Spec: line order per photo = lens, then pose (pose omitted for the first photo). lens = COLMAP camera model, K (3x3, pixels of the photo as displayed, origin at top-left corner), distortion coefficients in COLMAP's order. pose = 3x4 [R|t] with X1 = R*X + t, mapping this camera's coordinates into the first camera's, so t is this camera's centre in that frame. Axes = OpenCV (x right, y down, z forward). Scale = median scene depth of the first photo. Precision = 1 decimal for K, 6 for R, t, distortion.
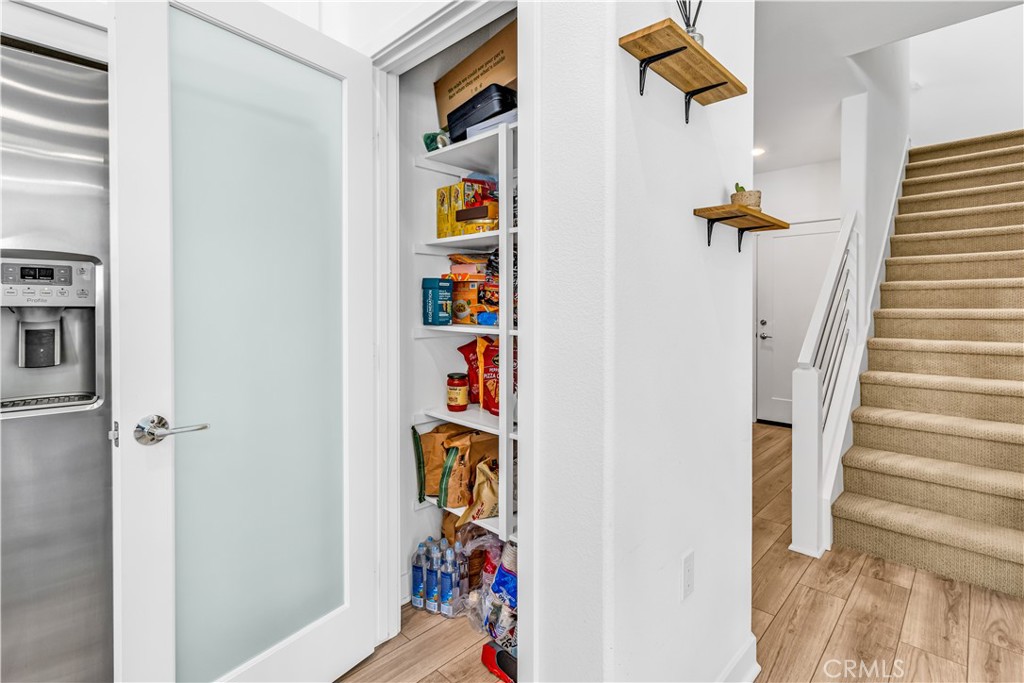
lens RADIAL K [[486.1, 0, 503.8], [0, 486.1, 314.4], [0, 0, 1]] dist [0.000518, 0.000099]
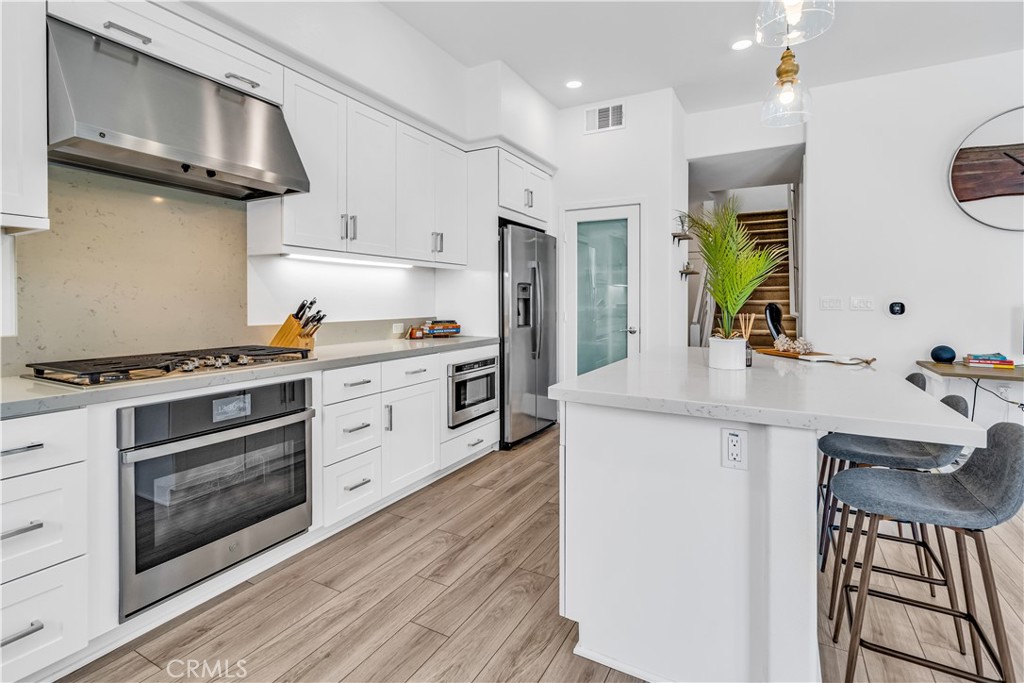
lens RADIAL K [[485.2, 0, 516.5], [0, 485.2, 298.7], [0, 0, 1]] dist [-0.001291, -0.000046]
pose [[0.960743, 0.005723, 0.277382, -1.924663], [-0.001870, 0.999898, -0.014154, 0.036546], [-0.277435, 0.013079, 0.960655, -2.295579]]
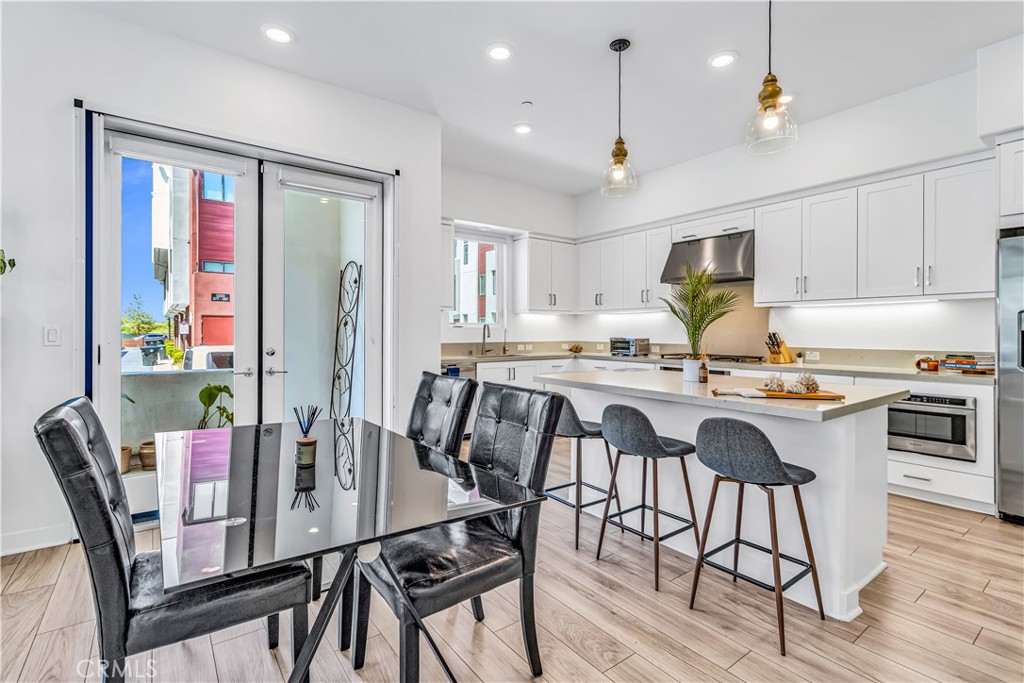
lens RADIAL K [[483.7, 0, 500.8], [0, 483.7, 328.8], [0, 0, 1]] dist [0.002320, 0.000623]
pose [[-0.168492, -0.002187, -0.985701, 1.964049], [-0.012067, 0.999927, -0.000156, 0.010193], [0.985629, 0.011868, -0.168506, -1.348626]]
